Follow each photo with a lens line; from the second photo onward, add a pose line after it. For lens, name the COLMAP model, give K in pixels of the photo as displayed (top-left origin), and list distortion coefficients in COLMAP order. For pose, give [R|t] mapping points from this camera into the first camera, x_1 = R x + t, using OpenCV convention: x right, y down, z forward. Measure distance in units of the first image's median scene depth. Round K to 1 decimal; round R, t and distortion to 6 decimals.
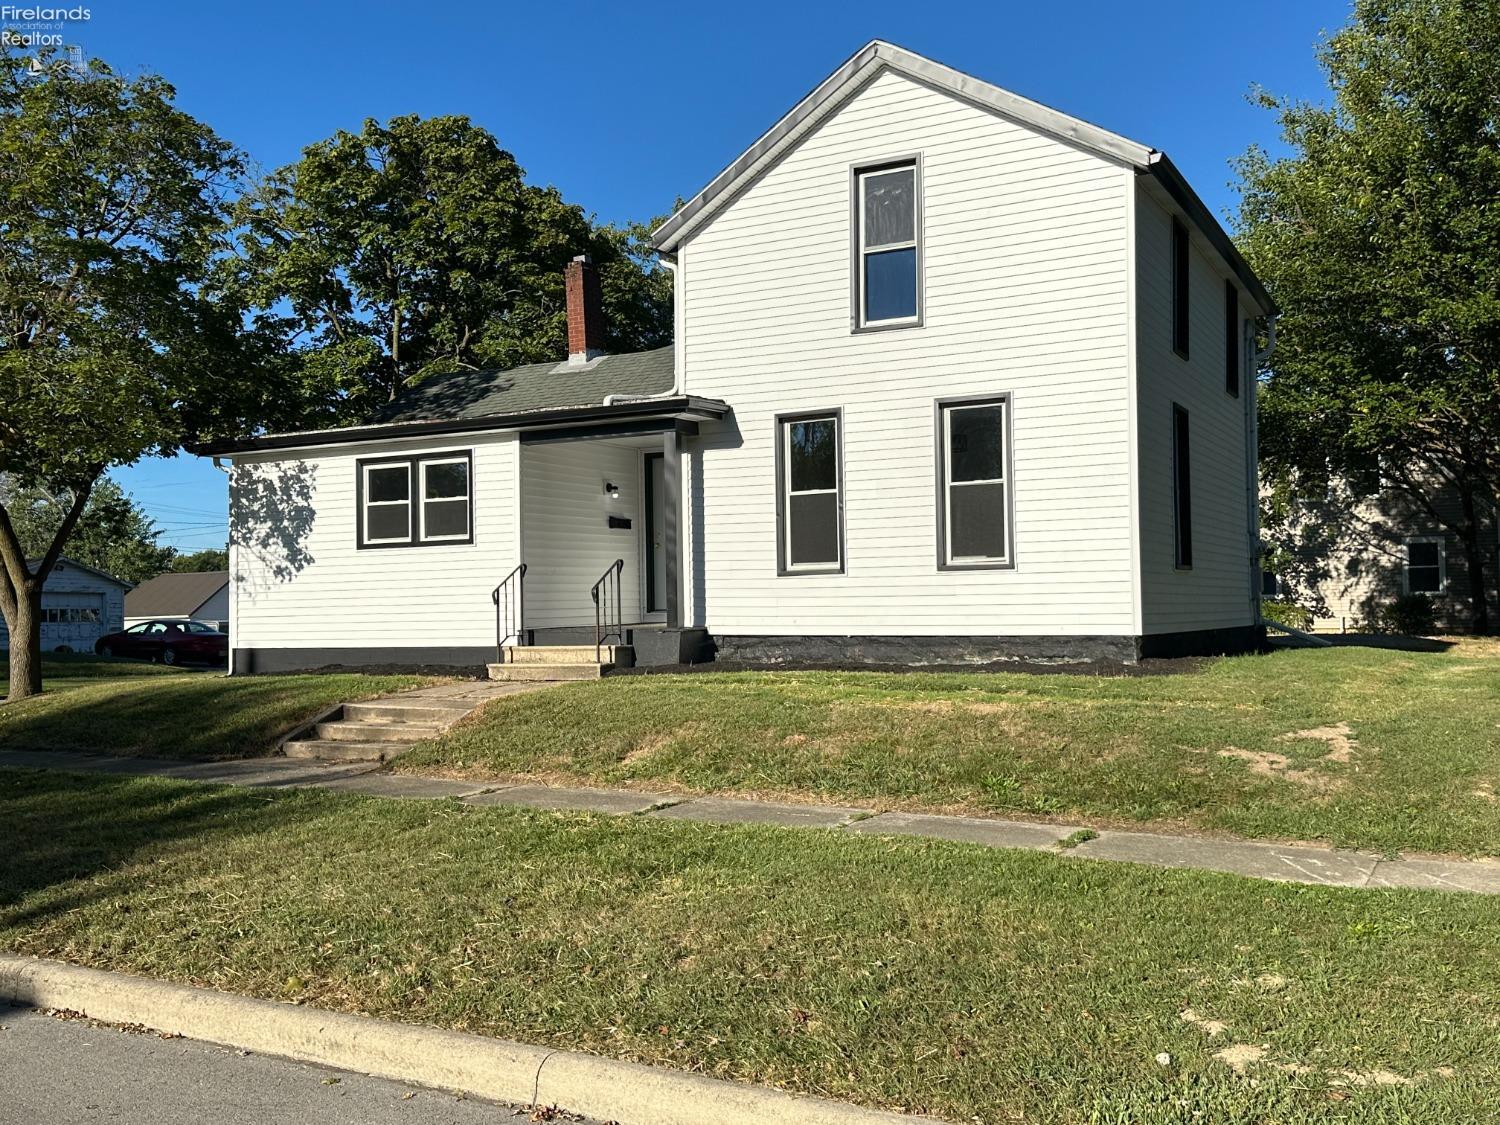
lens RADIAL K [[1400.4, 0, 750.0], [0, 1400.4, 562.5], [0, 0, 1]] dist [0.001710, 0.001552]
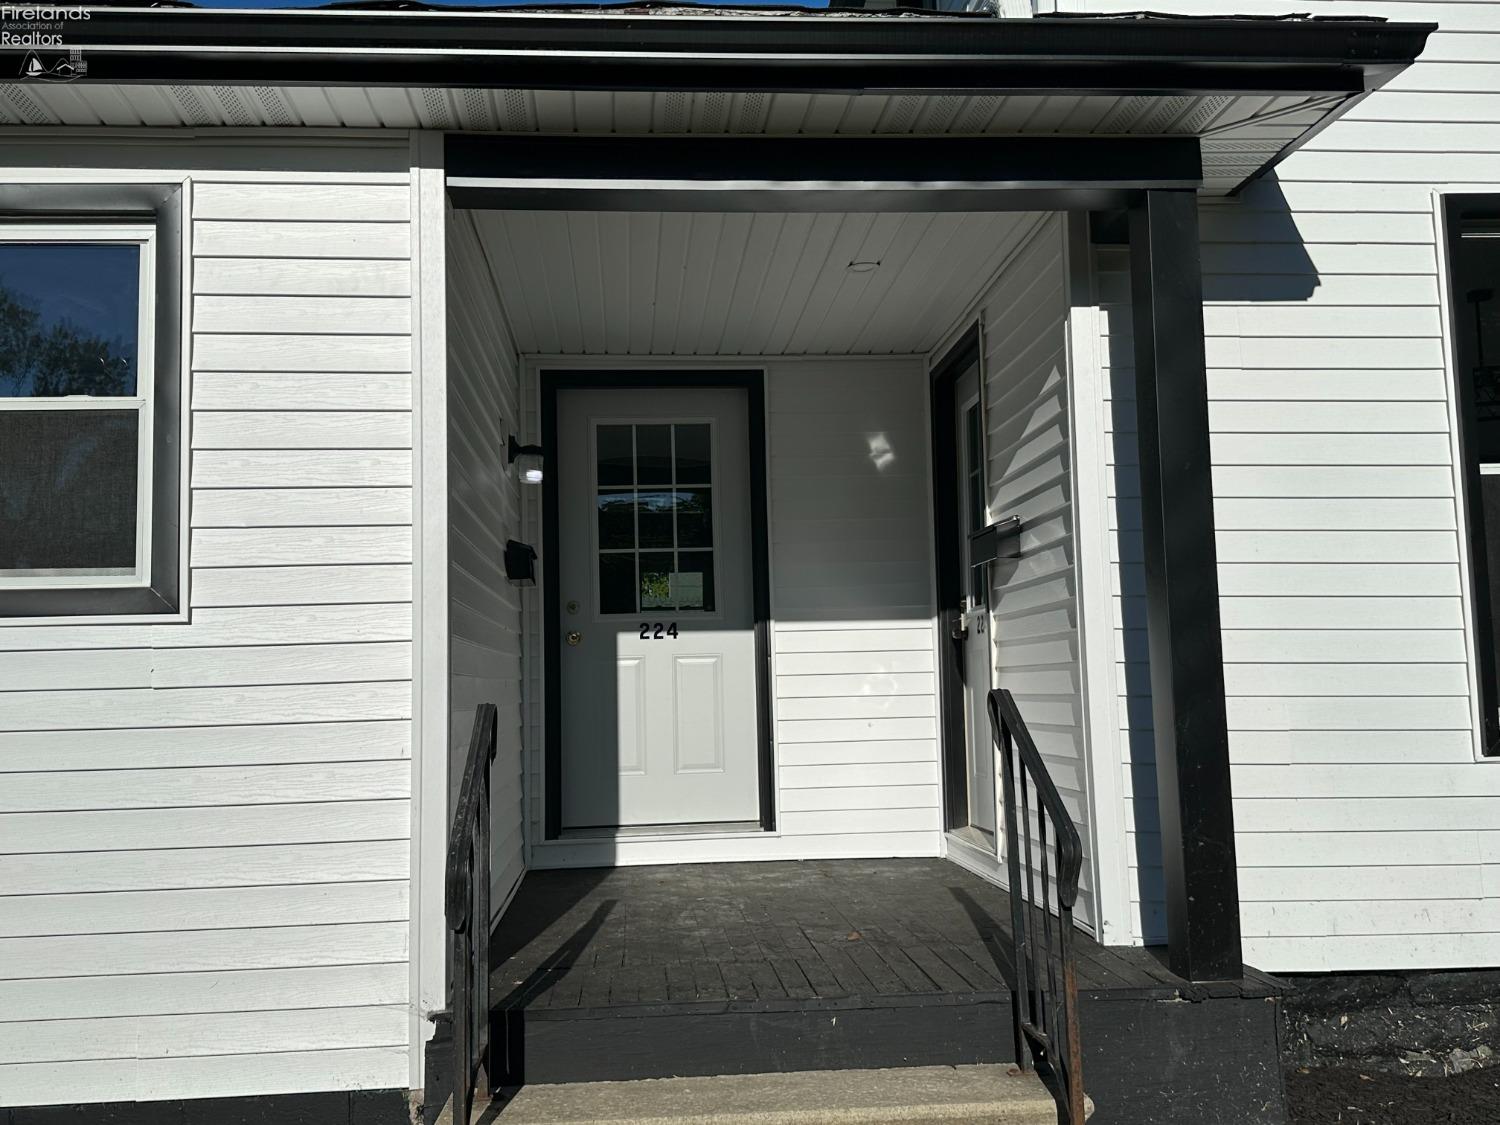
lens RADIAL K [[1400.4, 0, 750.0], [0, 1400.4, 562.5], [0, 0, 1]] dist [0.001710, 0.001552]
pose [[0.840371, 0.049291, 0.539765, -0.244777], [-0.004426, 0.996447, -0.084104, -0.002979], [-0.541993, 0.068290, 0.837604, 0.782184]]
